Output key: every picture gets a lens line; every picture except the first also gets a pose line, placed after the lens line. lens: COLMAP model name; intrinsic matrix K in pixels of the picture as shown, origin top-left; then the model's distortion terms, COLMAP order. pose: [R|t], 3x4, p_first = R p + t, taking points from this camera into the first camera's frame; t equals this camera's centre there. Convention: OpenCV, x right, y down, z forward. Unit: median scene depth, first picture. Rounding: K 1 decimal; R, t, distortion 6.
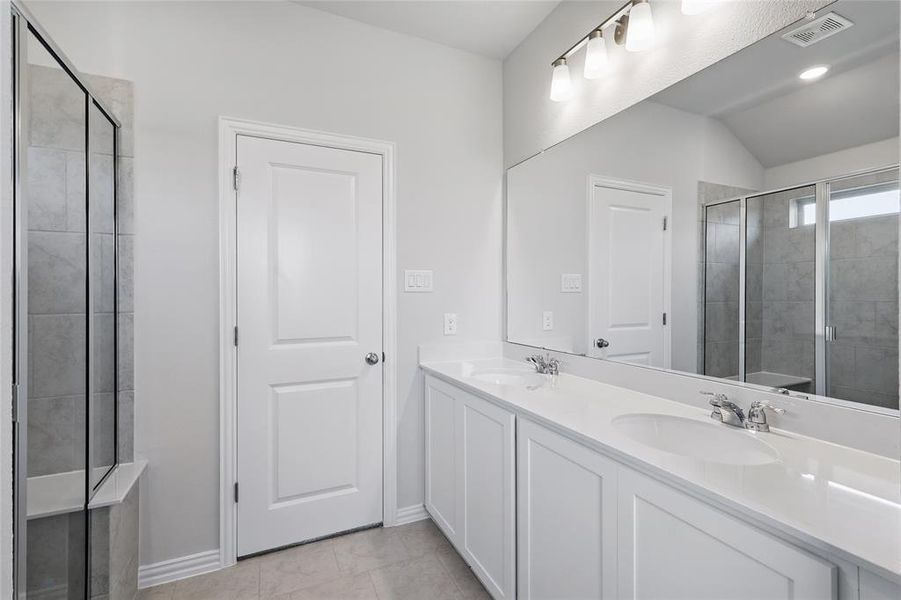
lens RADIAL K [[405.2, 0, 448.0], [0, 405.2, 294.4], [0, 0, 1]] dist [0.013756, -0.000366]
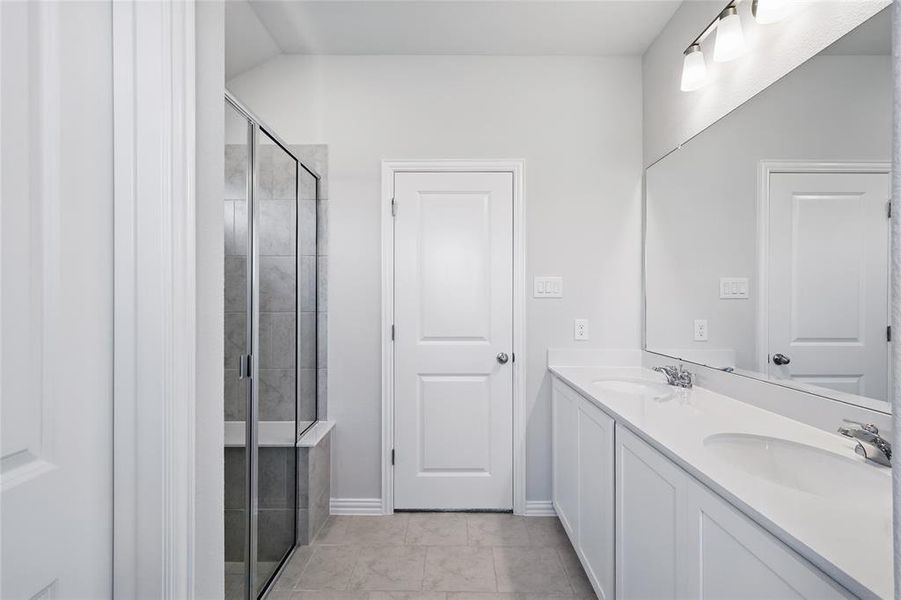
lens RADIAL K [[398.9, 0, 453.7], [0, 398.9, 298.7], [0, 0, 1]] dist [0.012077, -0.000232]
pose [[0.913315, 0.004111, -0.407233, 0.149991], [-0.004999, 0.999987, -0.001116, -0.001465], [0.407223, 0.003055, 0.913323, -0.048671]]
